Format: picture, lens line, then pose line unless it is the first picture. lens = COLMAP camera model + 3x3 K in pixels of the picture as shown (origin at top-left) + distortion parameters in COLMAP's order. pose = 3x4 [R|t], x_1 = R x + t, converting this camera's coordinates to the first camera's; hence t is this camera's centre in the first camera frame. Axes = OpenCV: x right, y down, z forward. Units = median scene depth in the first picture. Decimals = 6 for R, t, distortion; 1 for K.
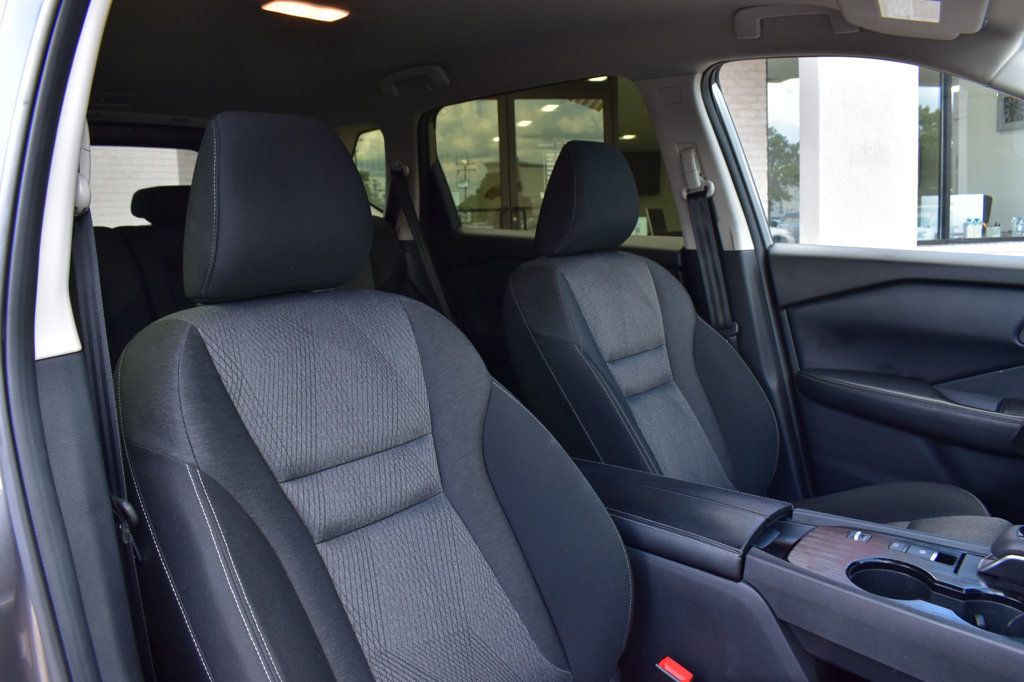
lens RADIAL K [[786.8, 0, 512.0], [0, 786.8, 341.0], [0, 0, 1]] dist [-0.105848, 0.031205]
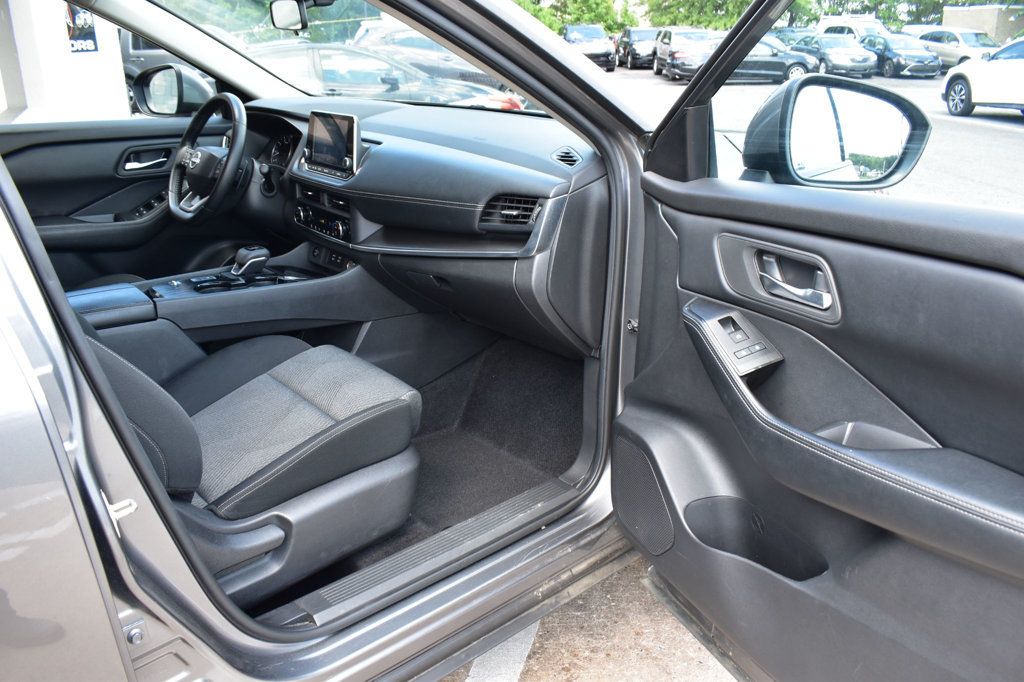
lens RADIAL K [[786.8, 0, 512.0], [0, 786.8, 341.0], [0, 0, 1]] dist [-0.105848, 0.031205]
pose [[0.130554, -0.319765, 0.938459, -0.694116], [0.153478, 0.941669, 0.299508, -0.019200], [-0.979490, 0.104931, 0.172015, -0.033346]]
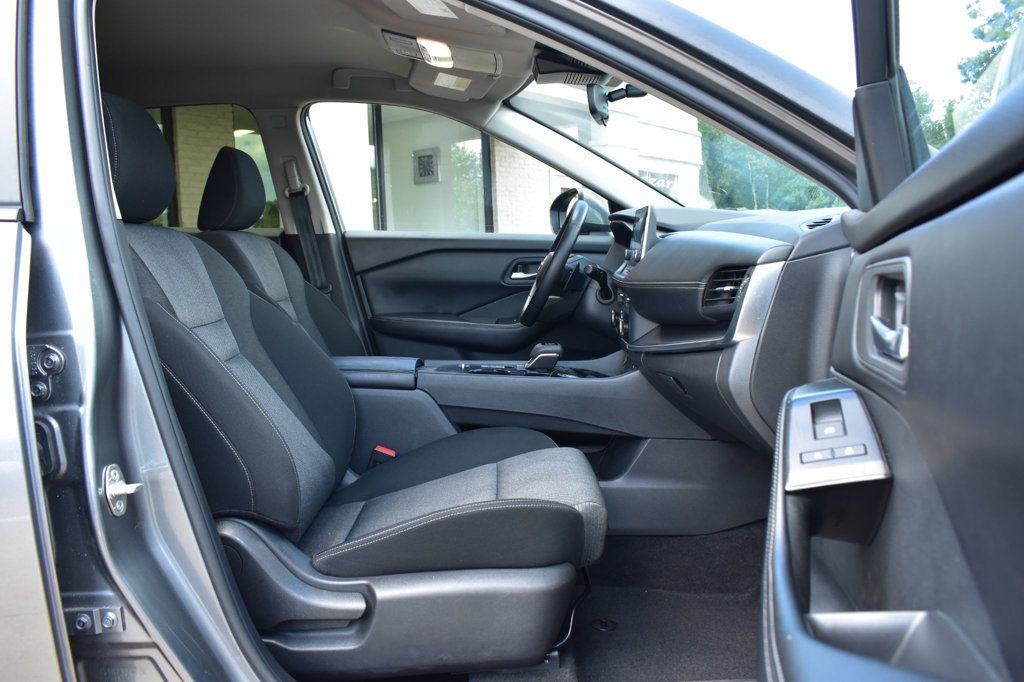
lens RADIAL K [[786.8, 0, 512.0], [0, 786.8, 341.0], [0, 0, 1]] dist [-0.105848, 0.031205]
pose [[0.760130, -0.061144, 0.646888, -0.391001], [0.104592, 0.994094, -0.028940, 0.157000], [-0.641298, 0.089657, 0.762036, -0.291711]]
